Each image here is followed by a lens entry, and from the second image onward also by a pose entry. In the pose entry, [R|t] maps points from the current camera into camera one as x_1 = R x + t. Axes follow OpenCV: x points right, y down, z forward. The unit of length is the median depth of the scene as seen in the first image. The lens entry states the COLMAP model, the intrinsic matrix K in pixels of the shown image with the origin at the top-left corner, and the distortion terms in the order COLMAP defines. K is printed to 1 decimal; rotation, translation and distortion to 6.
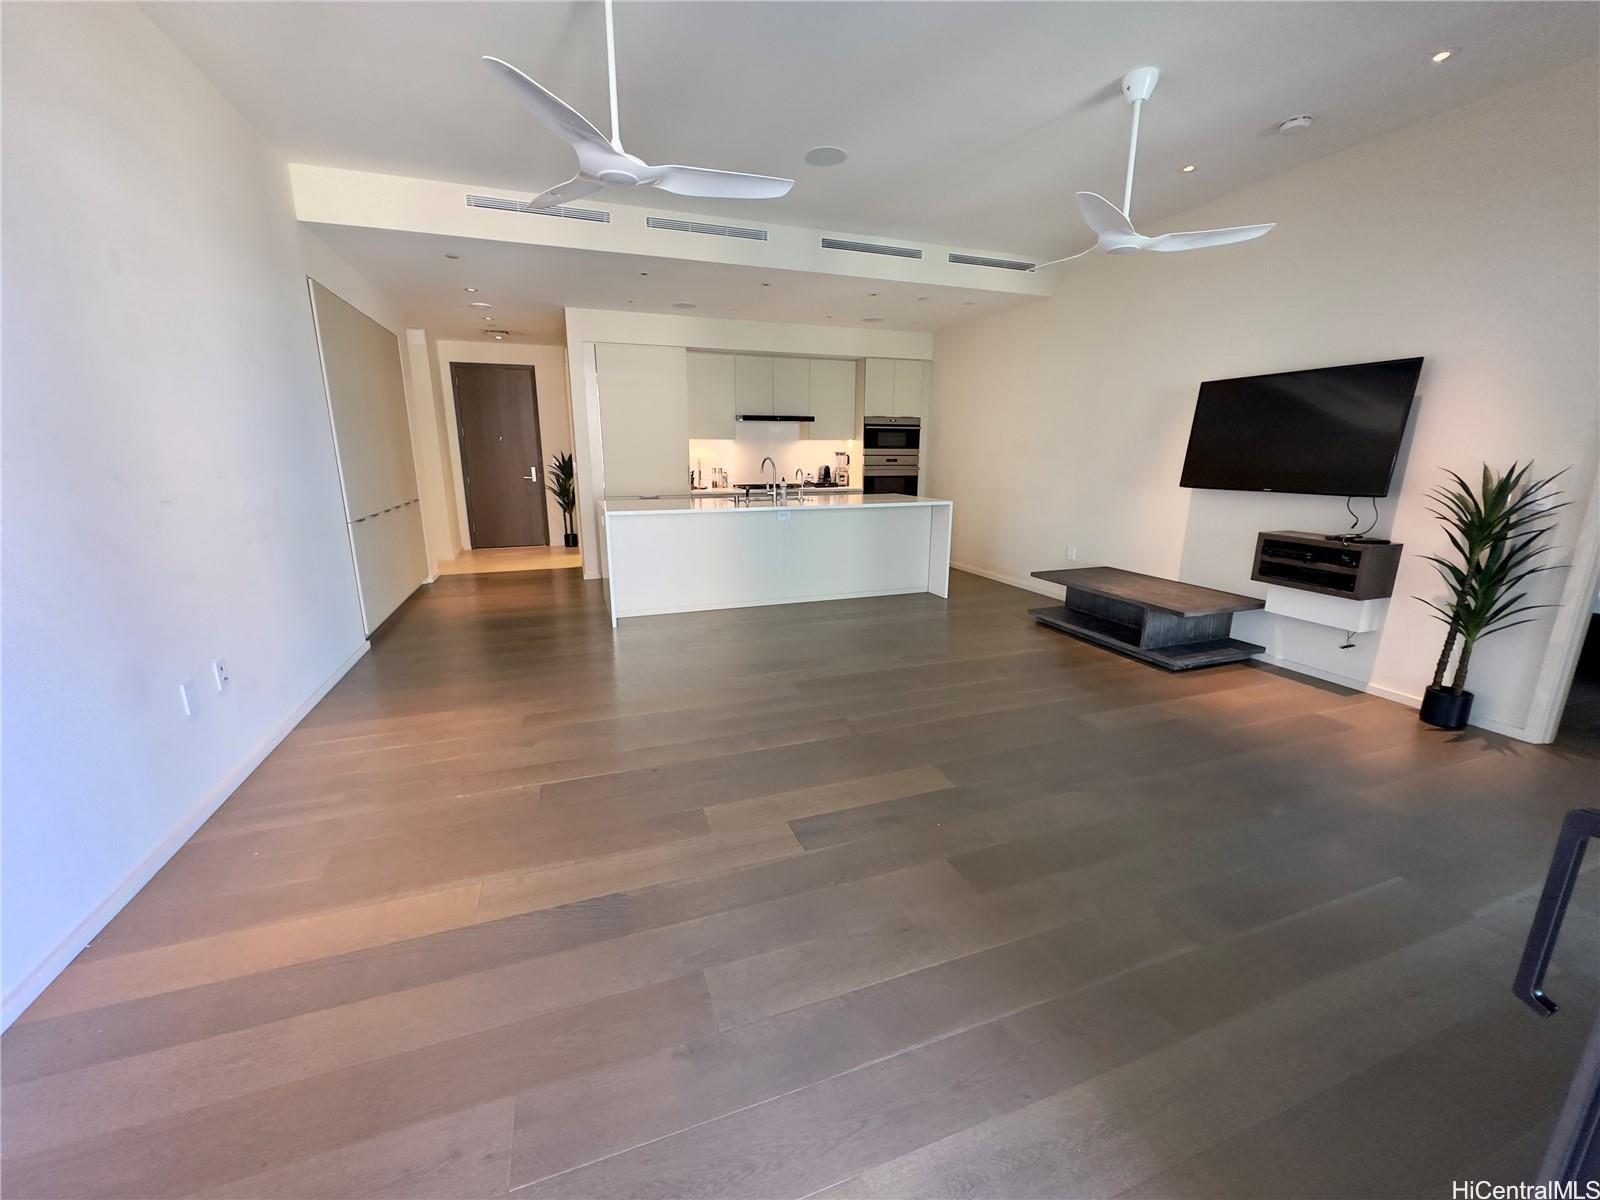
lens RADIAL K [[646.5, 0, 796.4], [0, 646.5, 602.1], [0, 0, 1]] dist [0.000421, 0.000165]
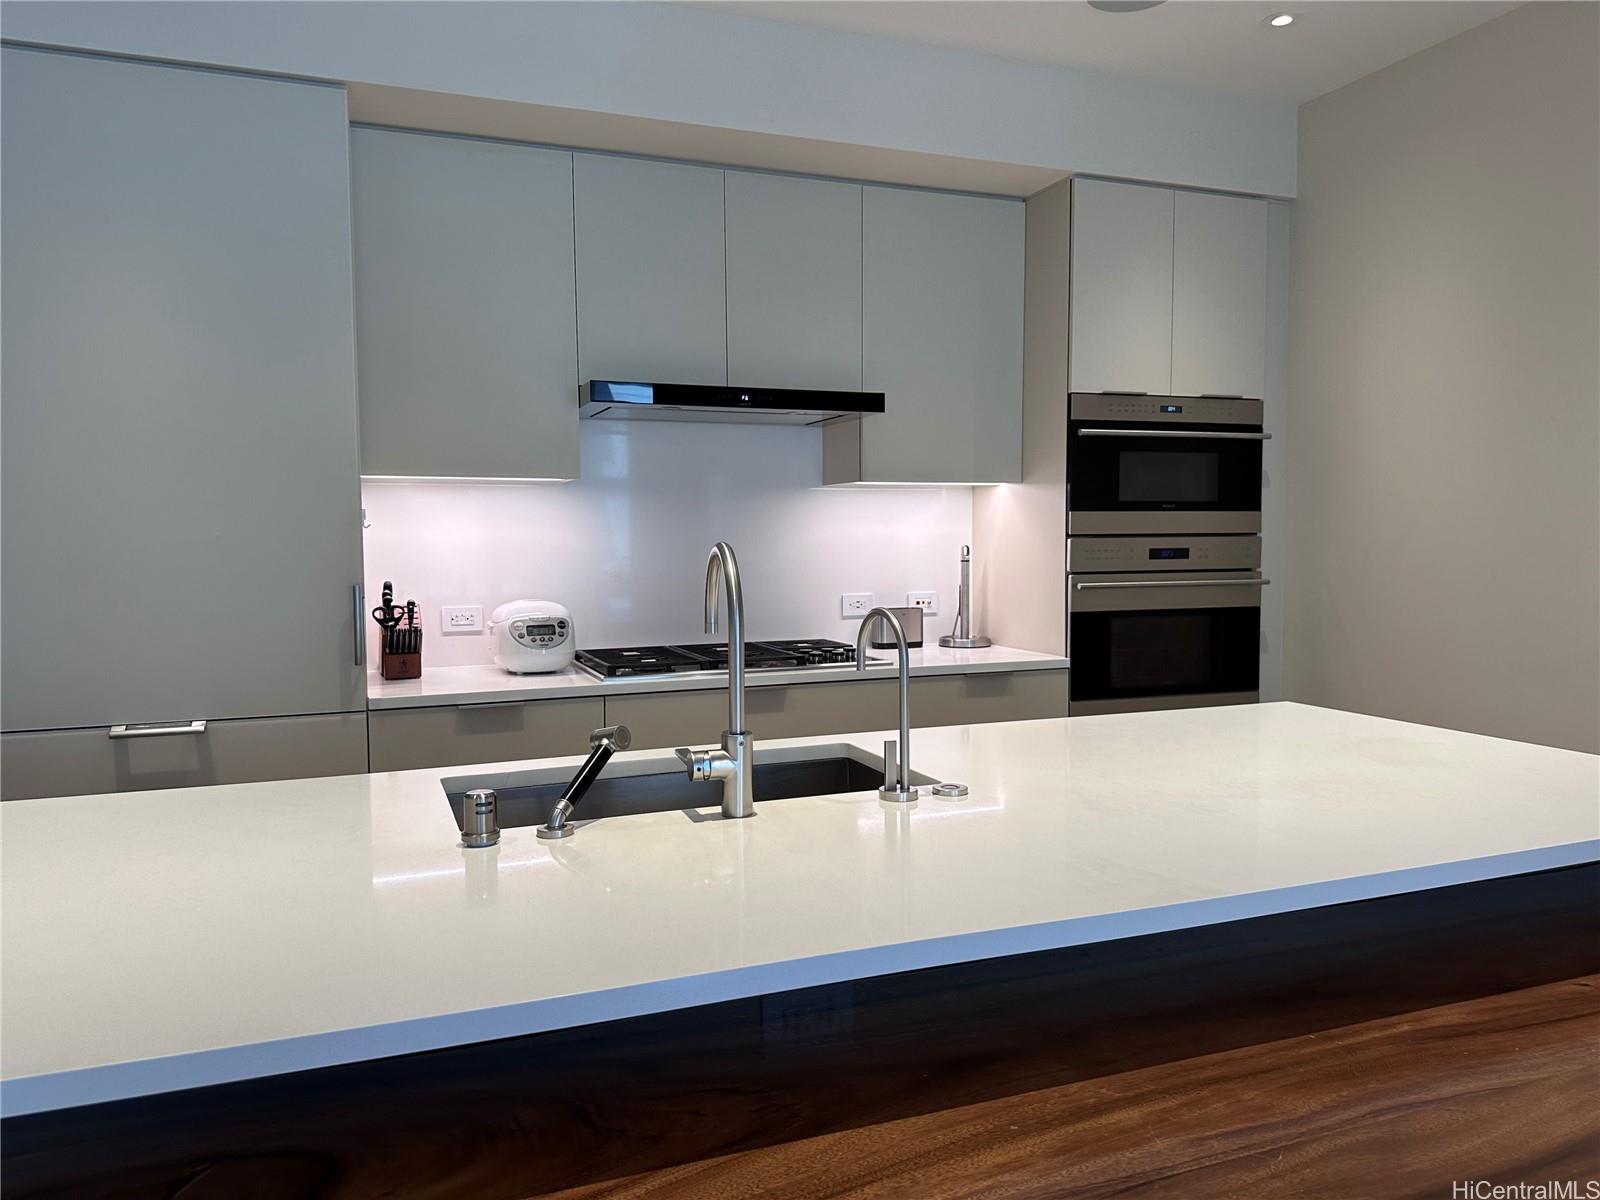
lens RADIAL K [[1127.5, 0, 798.3], [0, 1127.5, 600.4], [0, 0, 1]] dist [0.003291, 0.000069]
pose [[0.999224, -0.012847, 0.037235, -0.023843], [0.018440, 0.987899, -0.153998, -0.131436], [-0.034806, 0.154565, 0.987369, 0.548394]]
